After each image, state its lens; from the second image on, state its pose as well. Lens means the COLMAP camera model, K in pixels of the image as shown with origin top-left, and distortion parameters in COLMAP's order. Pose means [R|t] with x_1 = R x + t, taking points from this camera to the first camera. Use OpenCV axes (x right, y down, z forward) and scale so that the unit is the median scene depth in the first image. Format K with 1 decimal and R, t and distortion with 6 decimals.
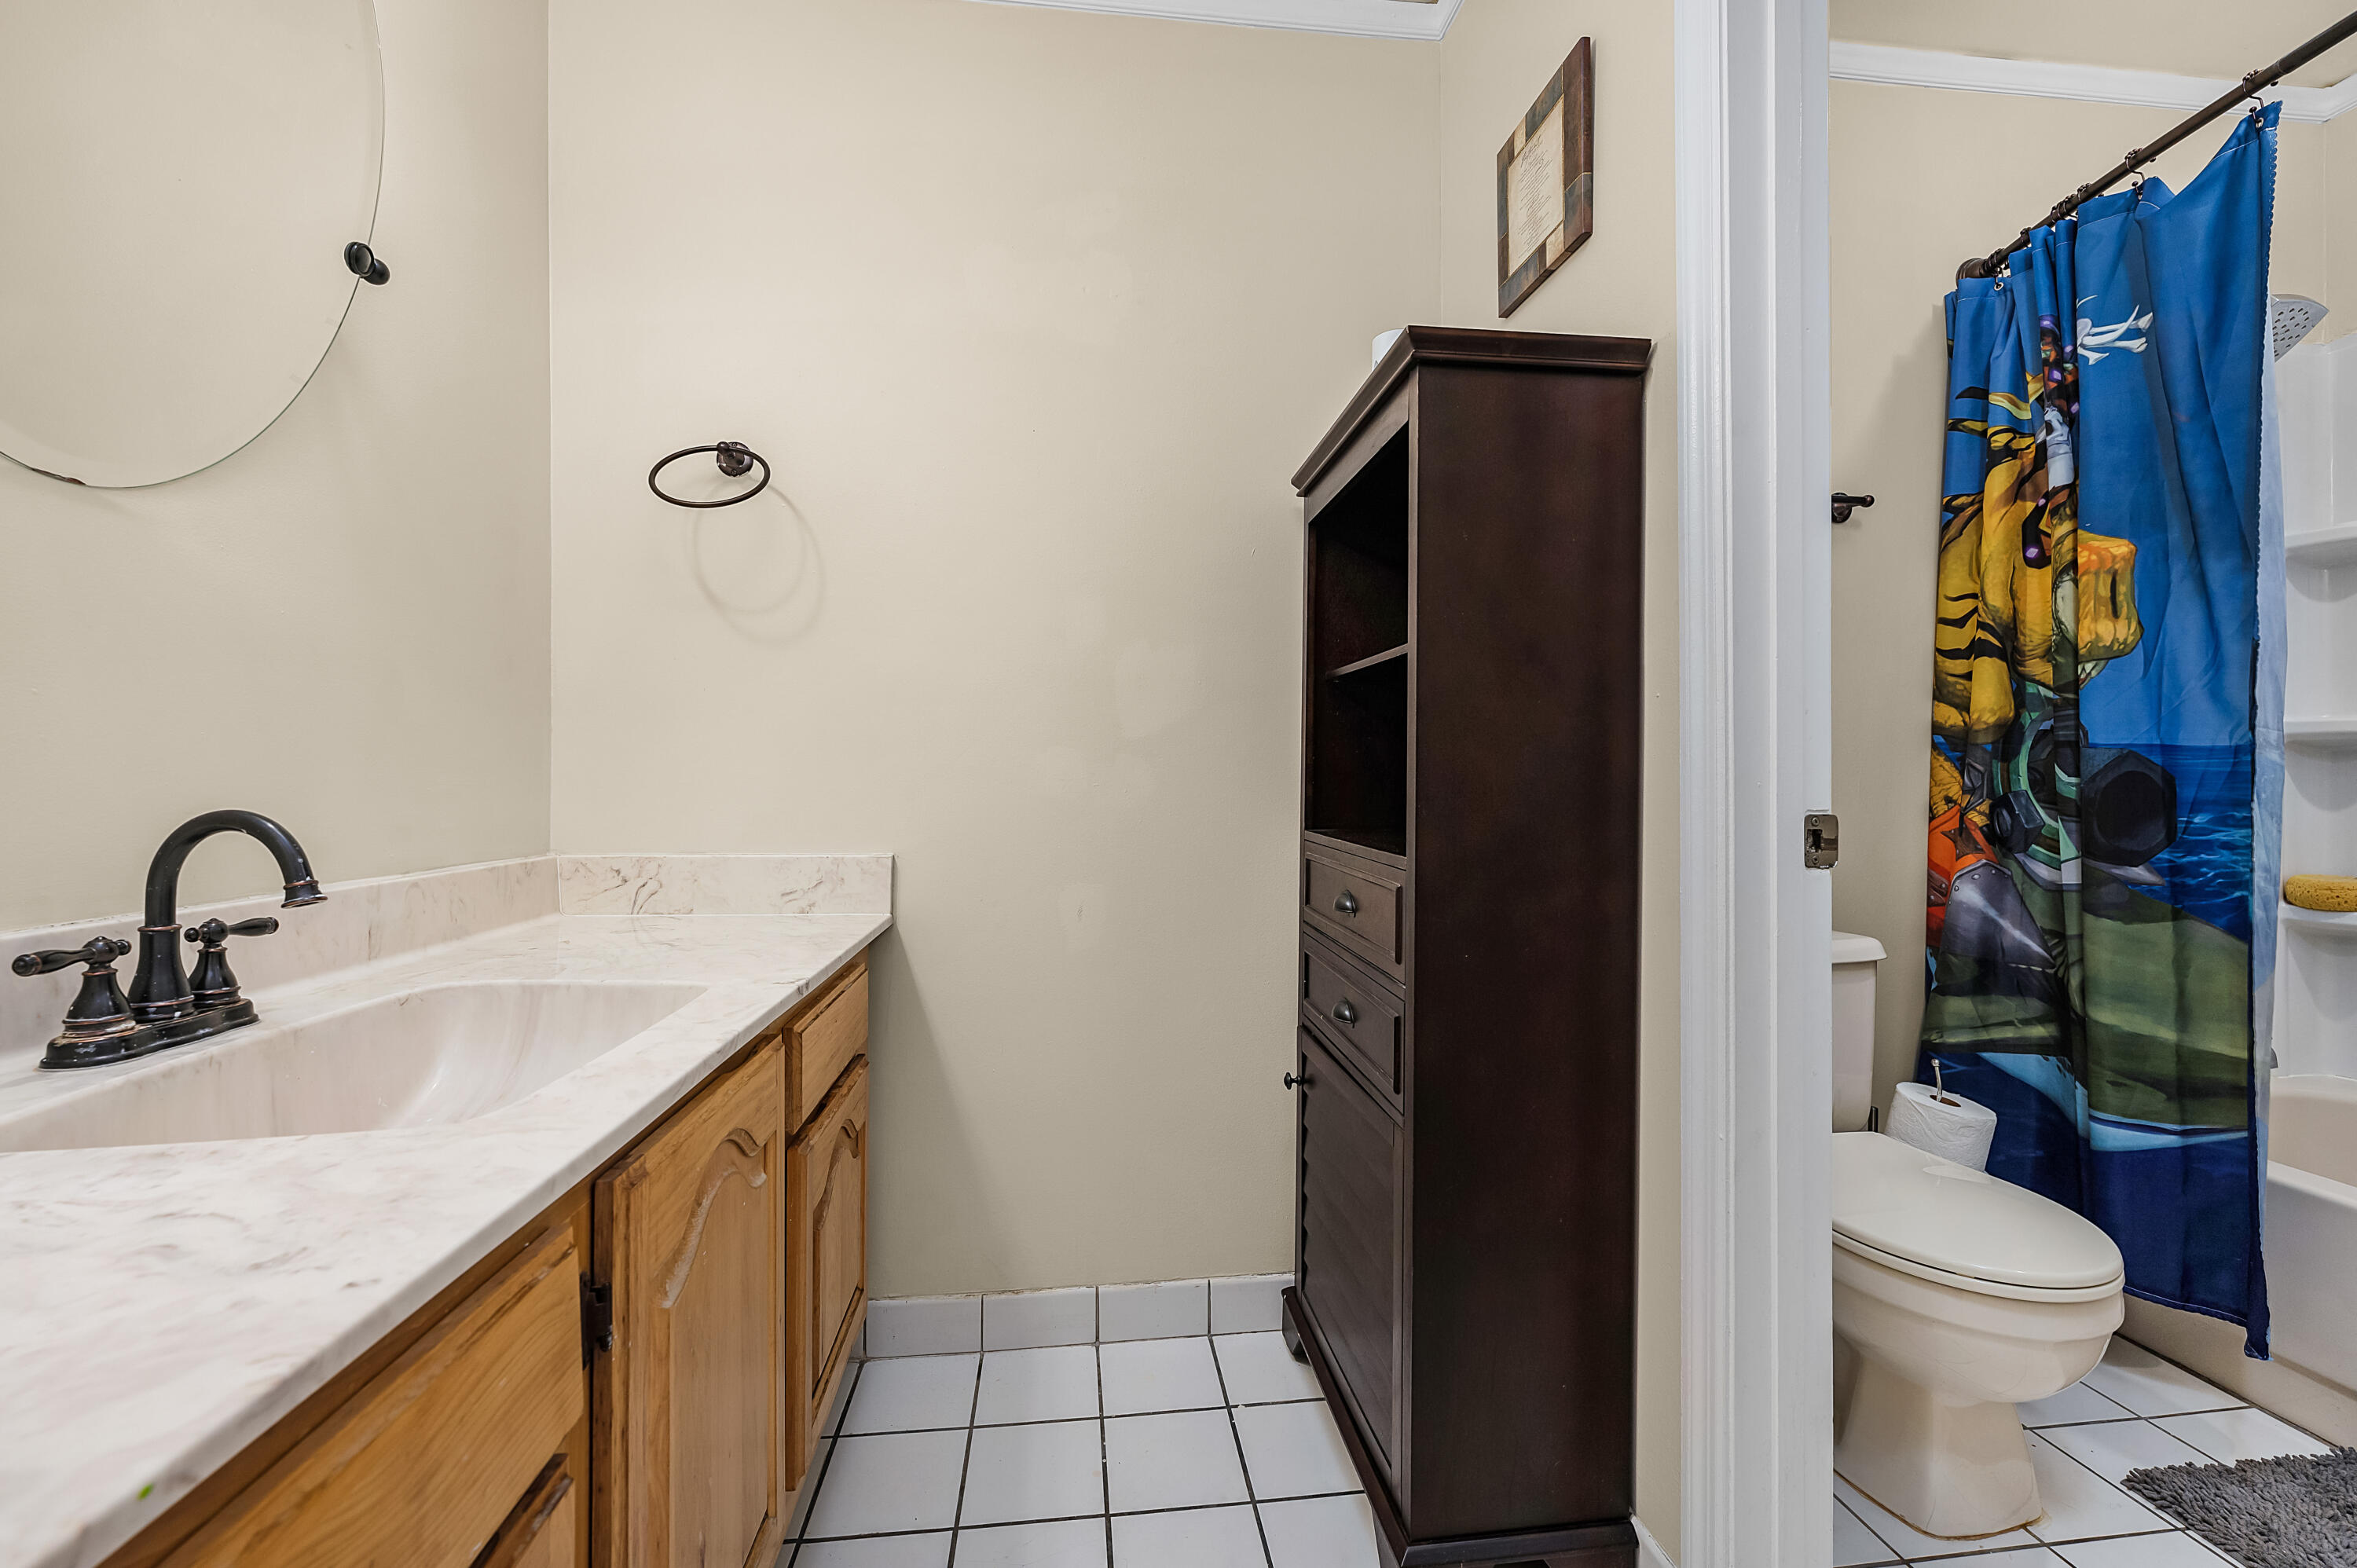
lens RADIAL K [[946.7, 0, 1180.5], [0, 946.7, 780.6], [0, 0, 1]] dist [0.000662, -0.000337]
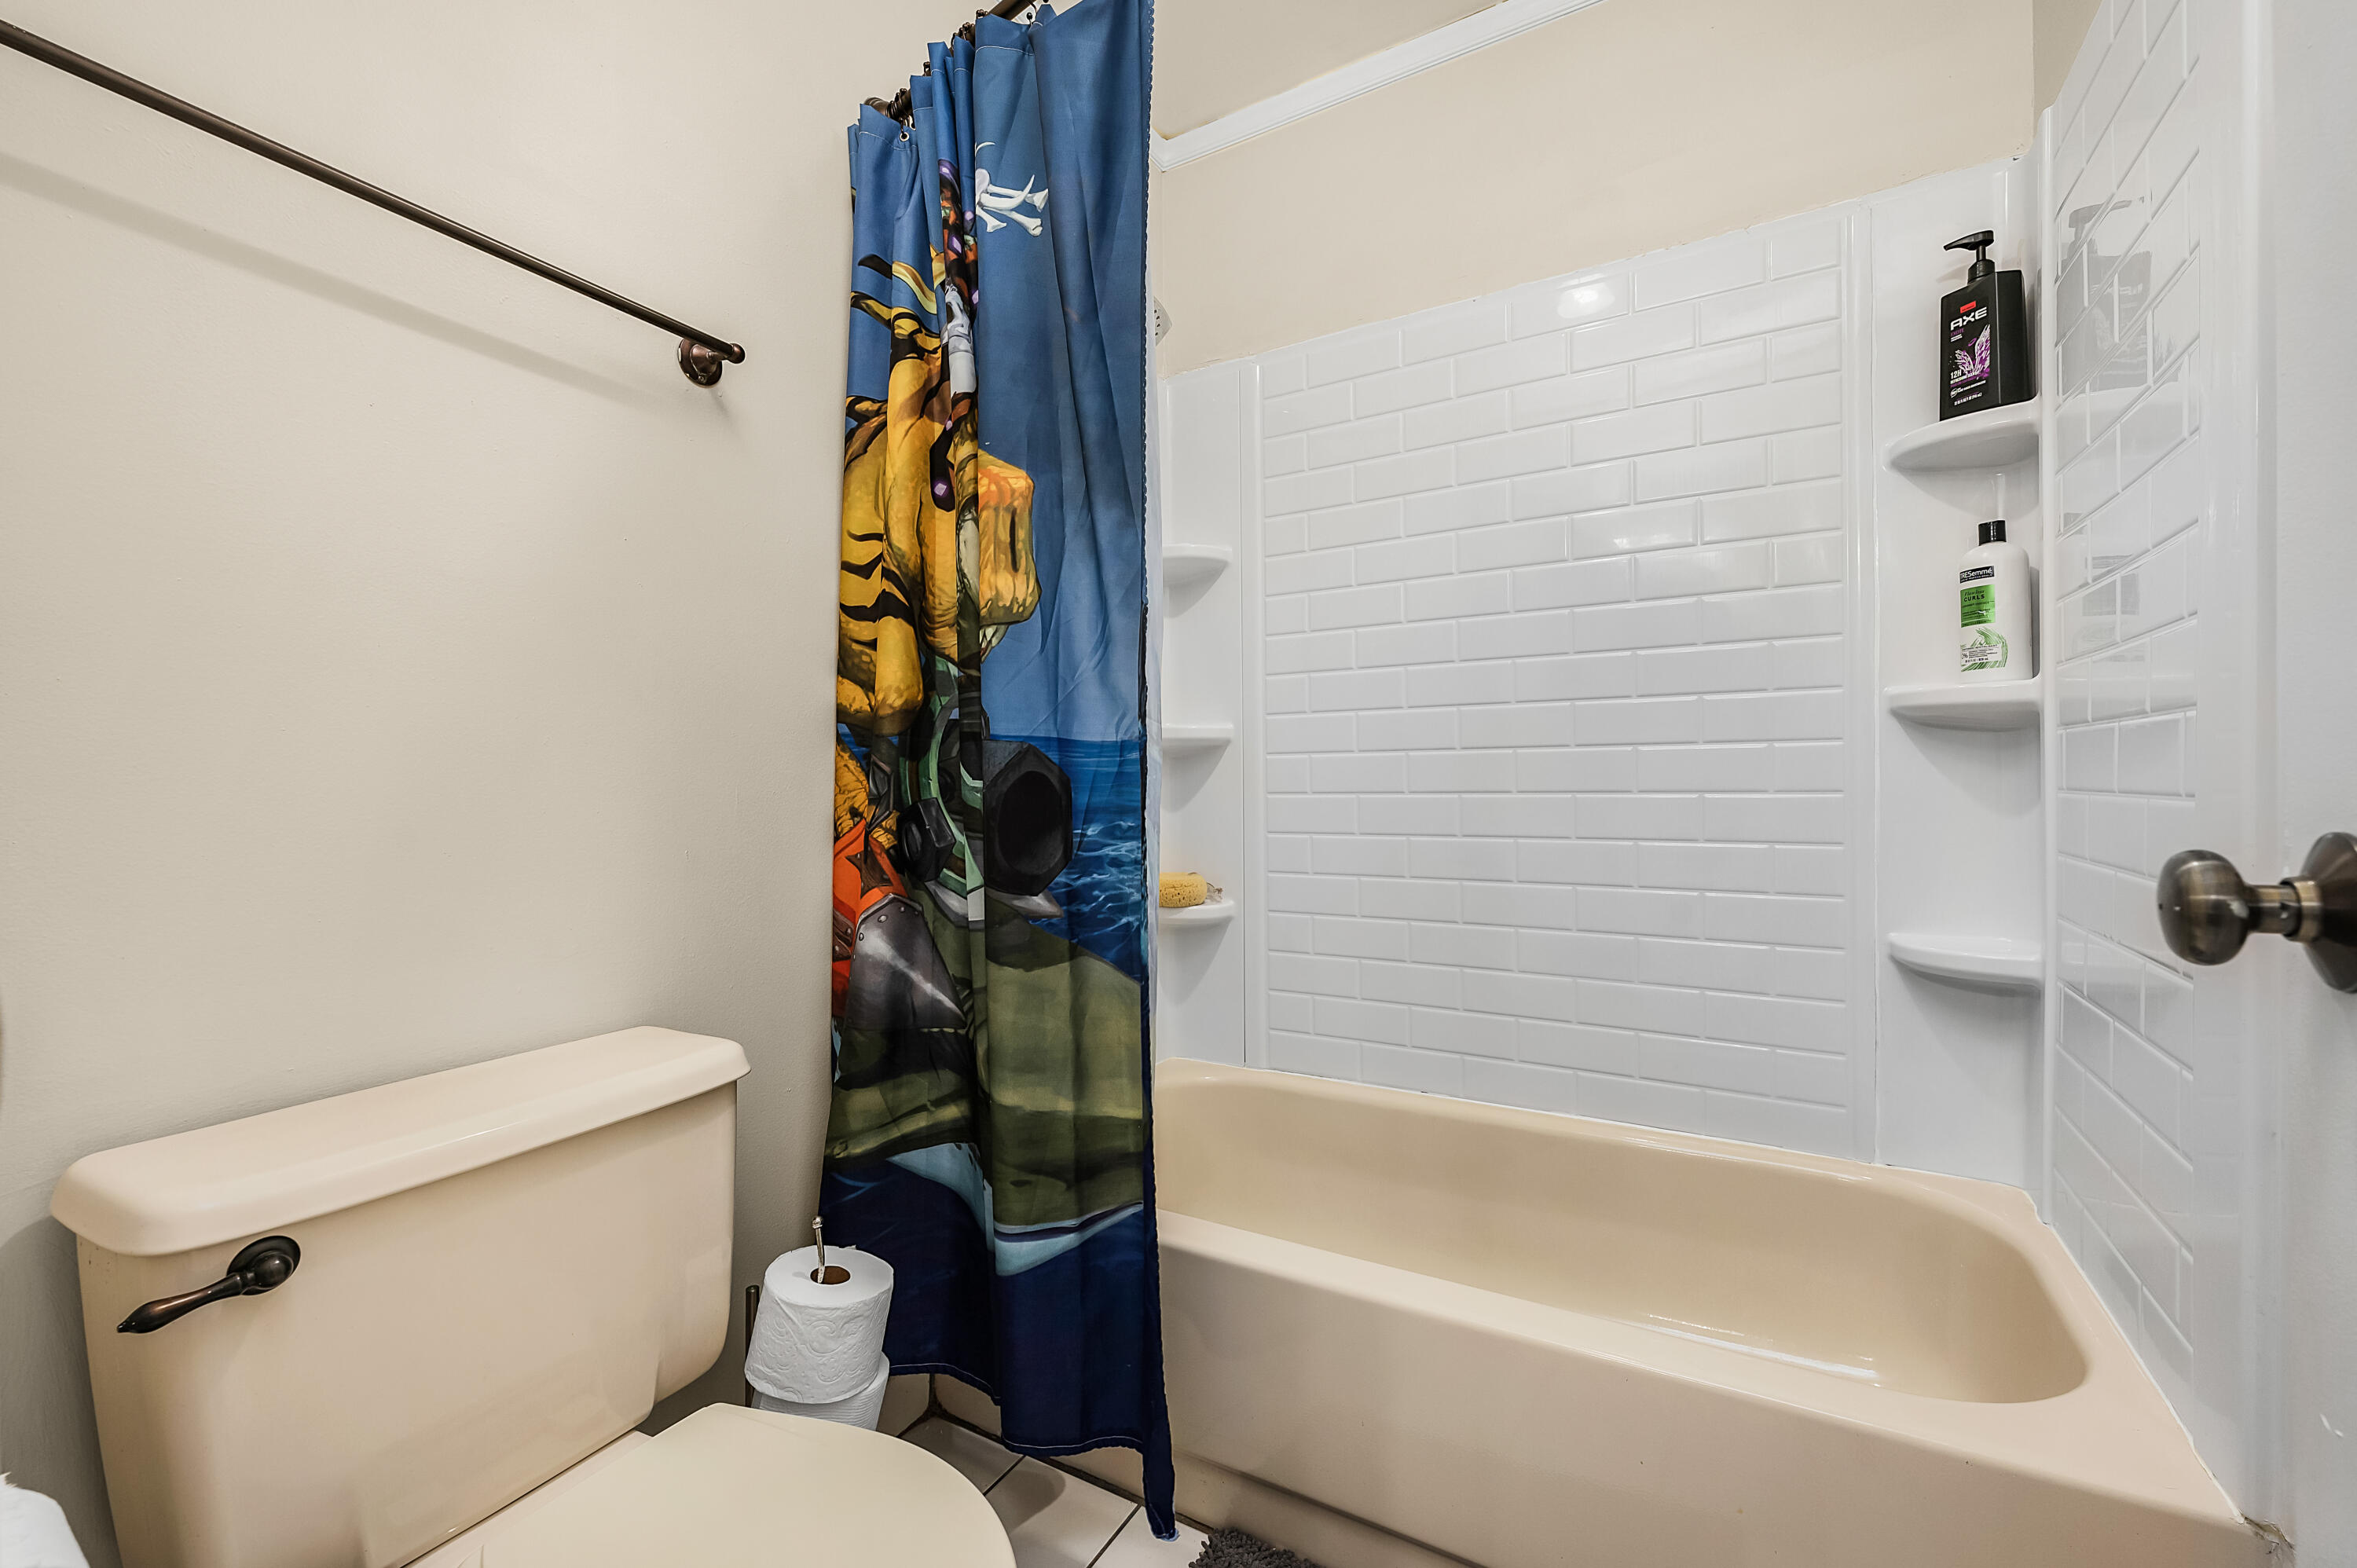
lens RADIAL K [[958.5, 0, 1183.5], [0, 958.5, 801.8], [0, 0, 1]] dist [-0.000835, 0.000079]
pose [[0.607252, -0.010777, 0.794436, 0.426612], [0.007522, 0.999941, 0.007816, 0.008876], [-0.794473, 0.001230, 0.607298, 0.397229]]
